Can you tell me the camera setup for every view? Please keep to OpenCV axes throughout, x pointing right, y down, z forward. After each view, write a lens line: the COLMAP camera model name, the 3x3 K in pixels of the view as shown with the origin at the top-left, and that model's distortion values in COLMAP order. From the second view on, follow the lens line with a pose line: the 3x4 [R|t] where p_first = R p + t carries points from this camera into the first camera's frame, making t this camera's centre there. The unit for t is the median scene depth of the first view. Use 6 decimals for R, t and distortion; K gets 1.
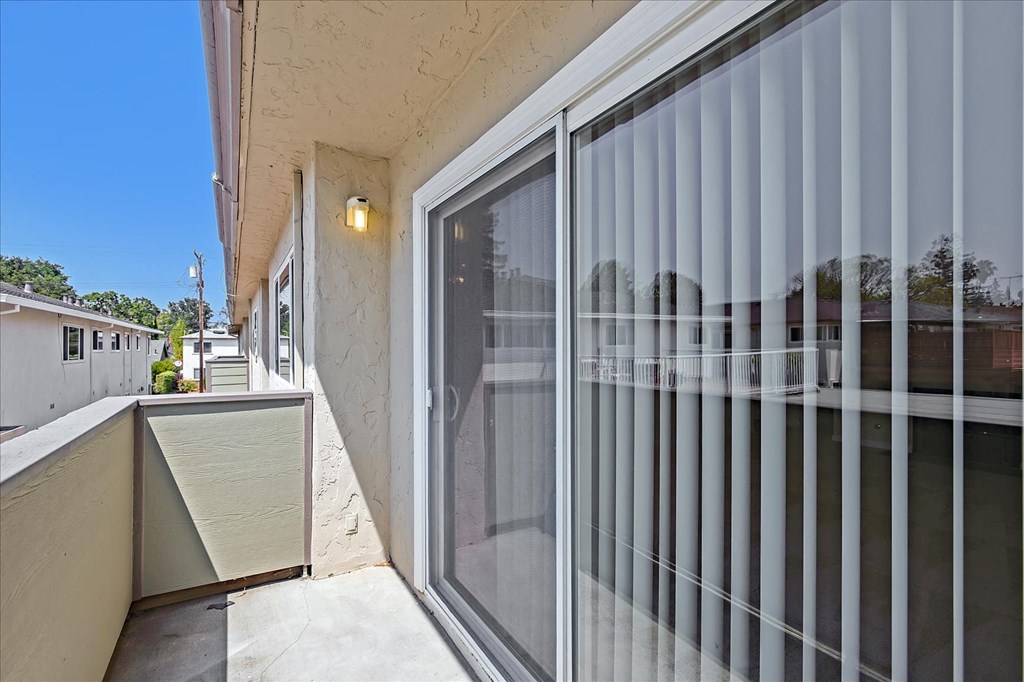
lens RADIAL K [[495.1, 0, 514.7], [0, 495.1, 352.1], [0, 0, 1]] dist [-0.001918, -0.000268]
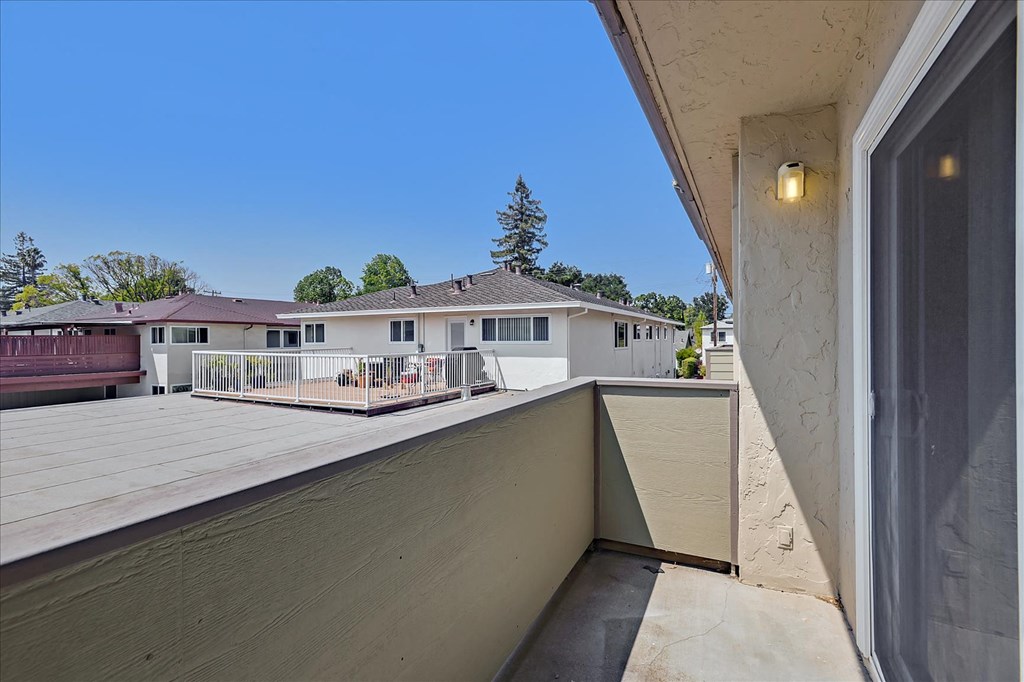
lens RADIAL K [[491.4, 0, 516.4], [0, 491.4, 343.8], [0, 0, 1]] dist [-0.000653, -0.000188]
pose [[0.529402, 0.004475, -0.848360, 0.156126], [0.001482, 0.999980, 0.006199, -0.002824], [0.848370, -0.004539, 0.529384, 0.135133]]
